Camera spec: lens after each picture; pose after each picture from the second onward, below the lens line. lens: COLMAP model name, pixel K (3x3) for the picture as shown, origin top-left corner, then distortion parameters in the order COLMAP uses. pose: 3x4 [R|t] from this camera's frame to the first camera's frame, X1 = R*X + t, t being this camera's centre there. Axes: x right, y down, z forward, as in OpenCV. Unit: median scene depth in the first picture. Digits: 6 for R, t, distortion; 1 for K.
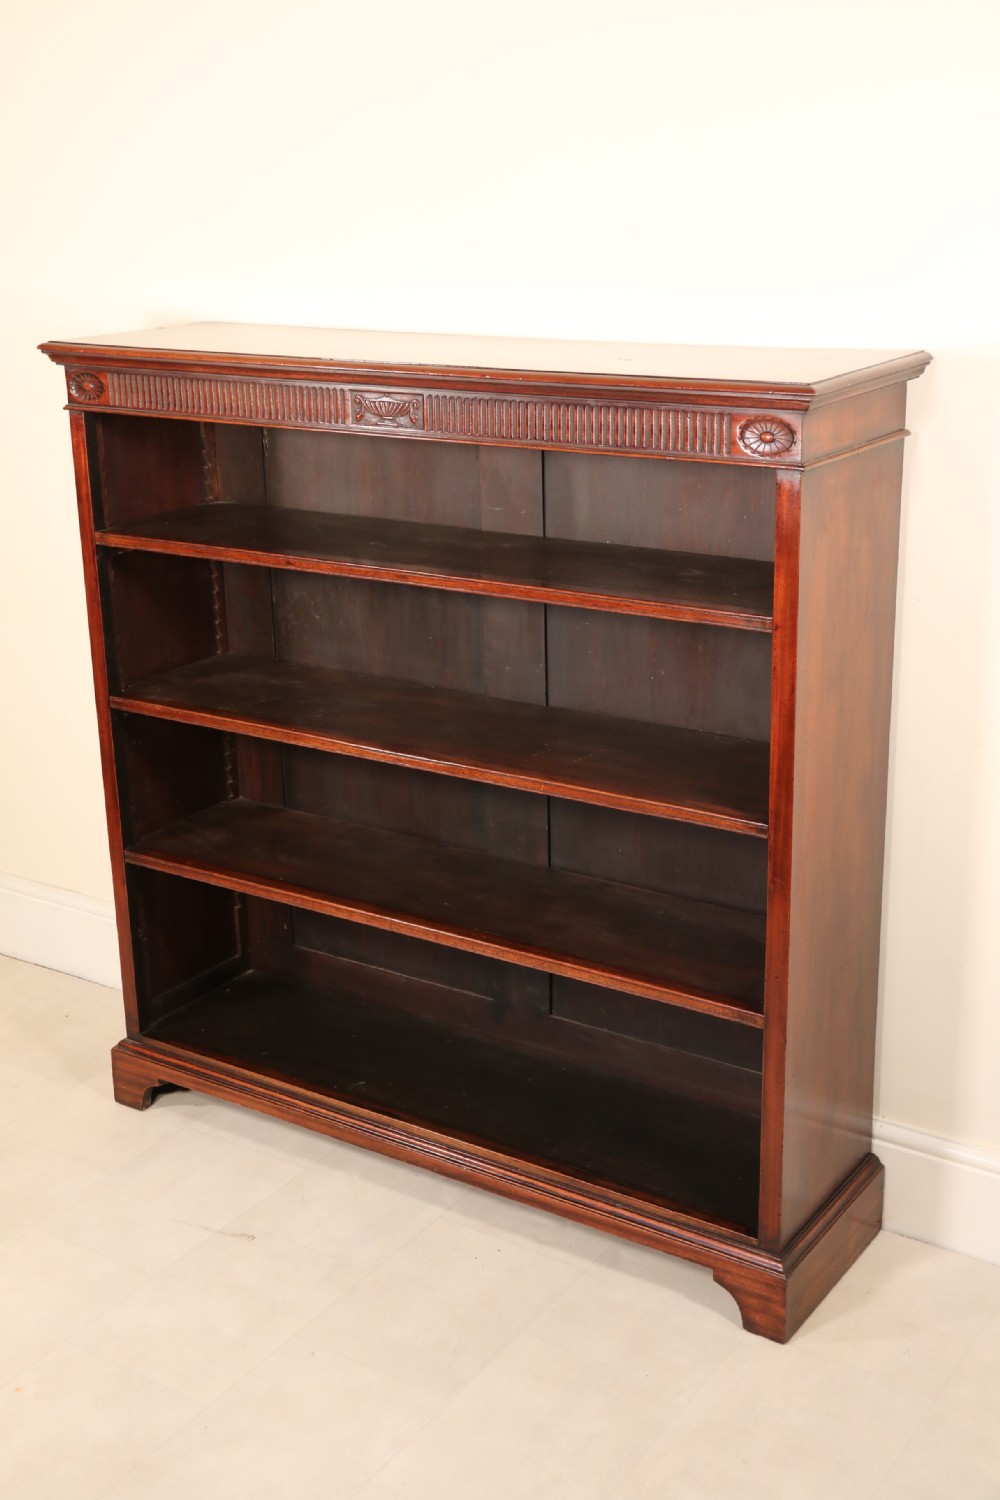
lens RADIAL K [[1837.1, 0, 500.0], [0, 1837.1, 750.0], [0, 0, 1]] dist [0.016333, 0.018669]
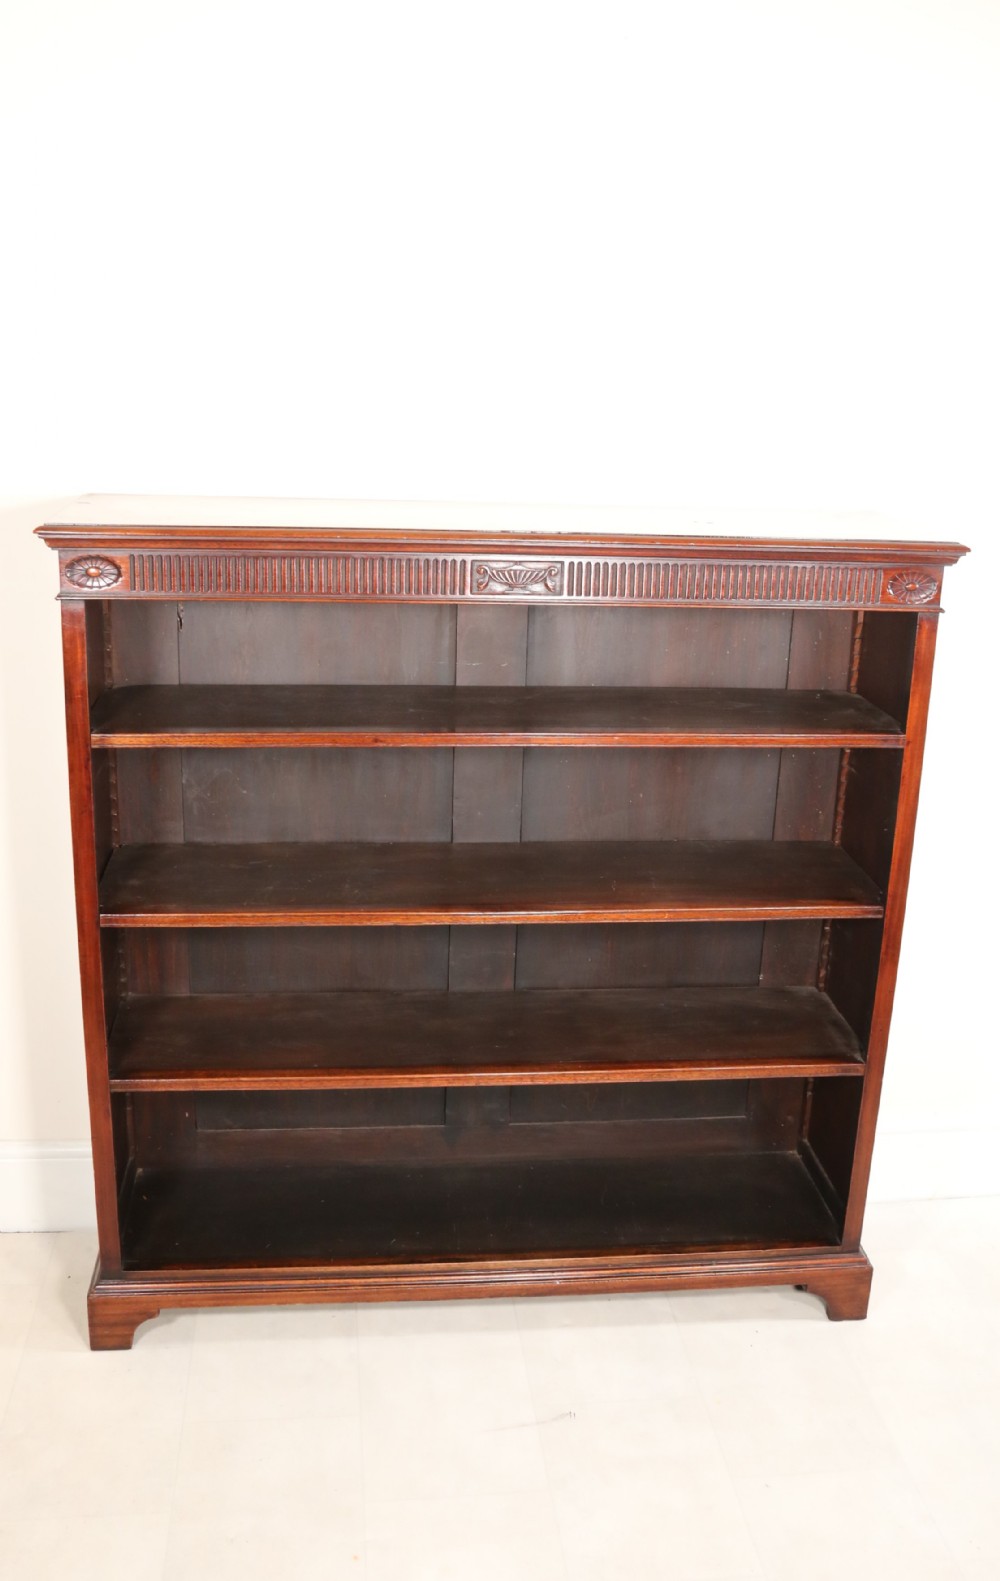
lens RADIAL K [[1501.1, 0, 500.0], [0, 1501.1, 790.5], [0, 0, 1]] dist [-0.116866, 0.005139]
pose [[0.762620, -0.148328, 0.629611, -0.540291], [0.151968, 0.987195, 0.048498, -0.099938], [-0.628742, 0.058696, 0.775395, 0.337647]]
